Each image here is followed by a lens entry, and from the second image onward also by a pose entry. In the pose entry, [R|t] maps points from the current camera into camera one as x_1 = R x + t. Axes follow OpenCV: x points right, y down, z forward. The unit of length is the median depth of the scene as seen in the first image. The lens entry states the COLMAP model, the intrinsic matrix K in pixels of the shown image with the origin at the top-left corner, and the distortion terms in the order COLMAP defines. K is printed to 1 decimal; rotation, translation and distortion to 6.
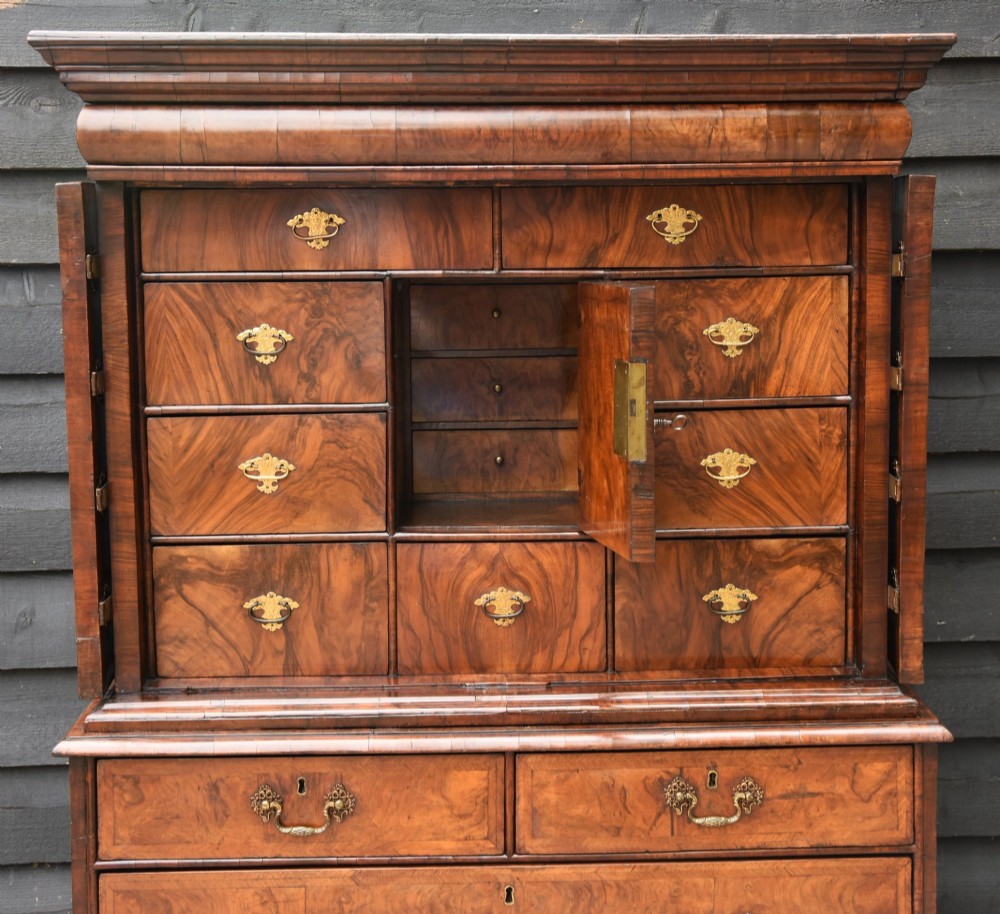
lens RADIAL K [[1955.8, 0, 502.1], [0, 1955.8, 461.1], [0, 0, 1]] dist [0.121880, 0.000000]
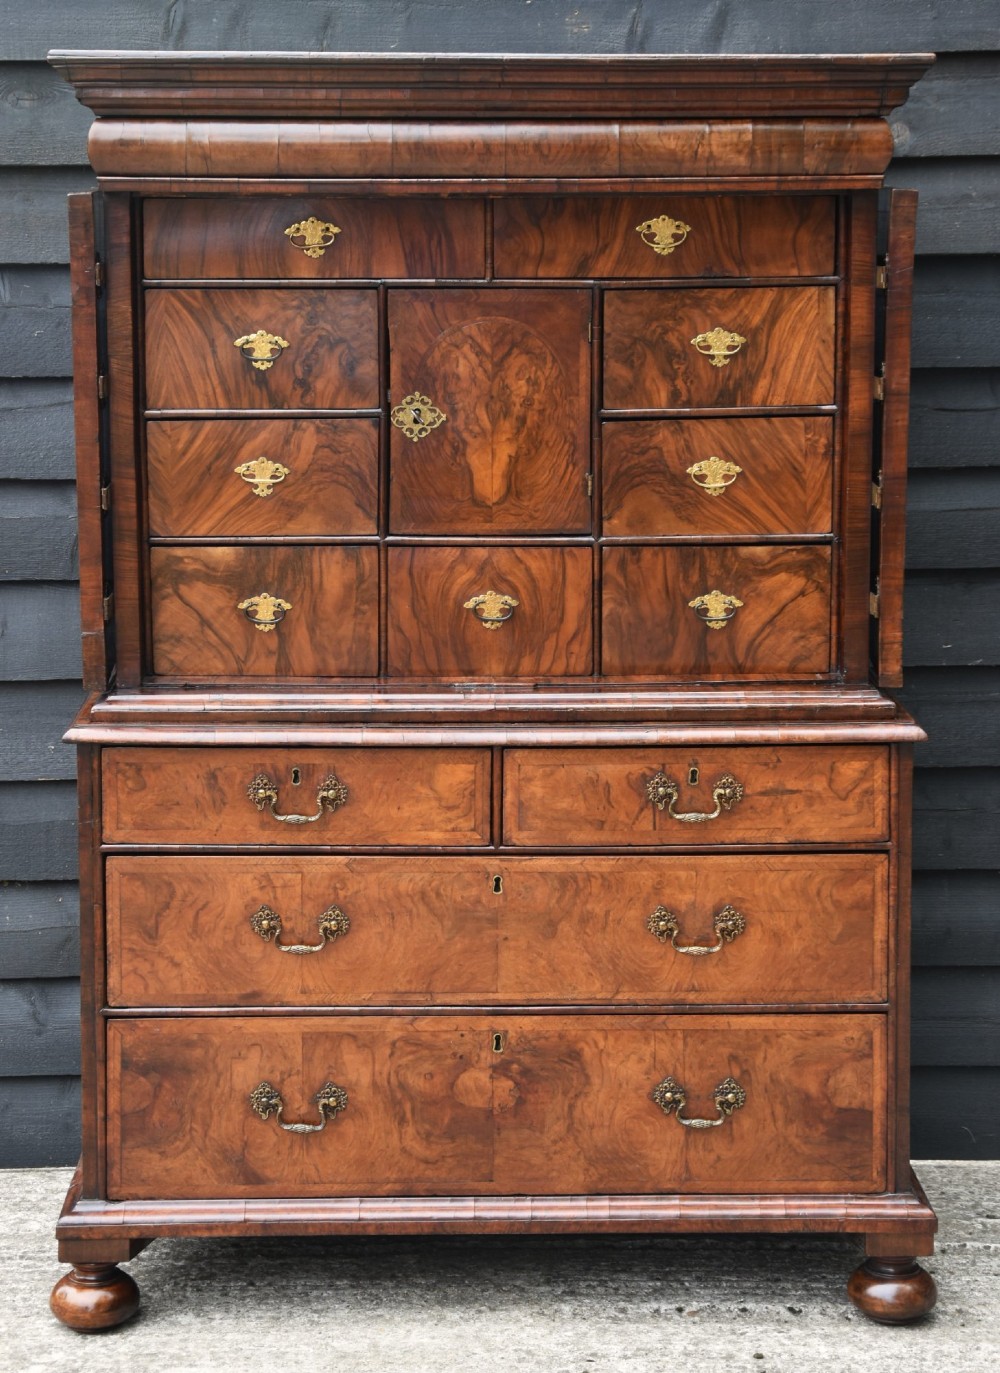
lens RADIAL K [[2922.0, 0, 421.2], [0, 2922.0, 577.0], [0, 0, 1]] dist [0.245011, 0.000000]
pose [[0.999739, 0.009476, -0.020777, -0.004739], [-0.009096, 0.999791, 0.018308, 0.030104], [0.020946, -0.018115, 0.999616, -0.529440]]
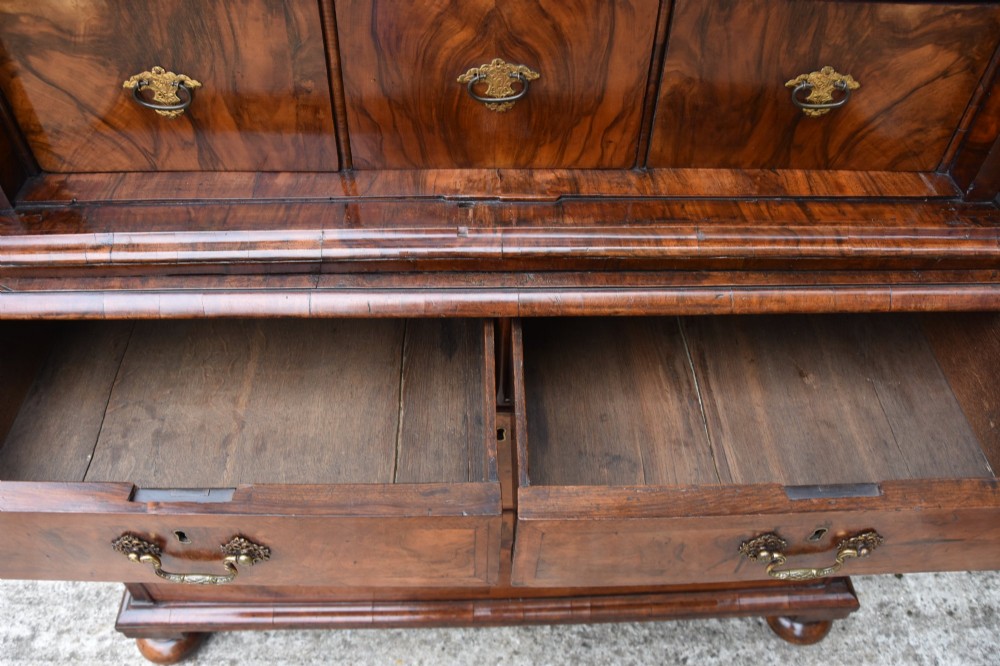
lens RADIAL K [[774.6, 0, 493.9], [0, 774.6, 337.6], [0, 0, 1]] dist [-0.137631, 0.080703]
pose [[0.999489, 0.031169, 0.007023, -0.000139], [-0.027564, 0.730049, 0.682839, -0.044551], [0.016156, -0.682683, 0.730536, 0.758801]]
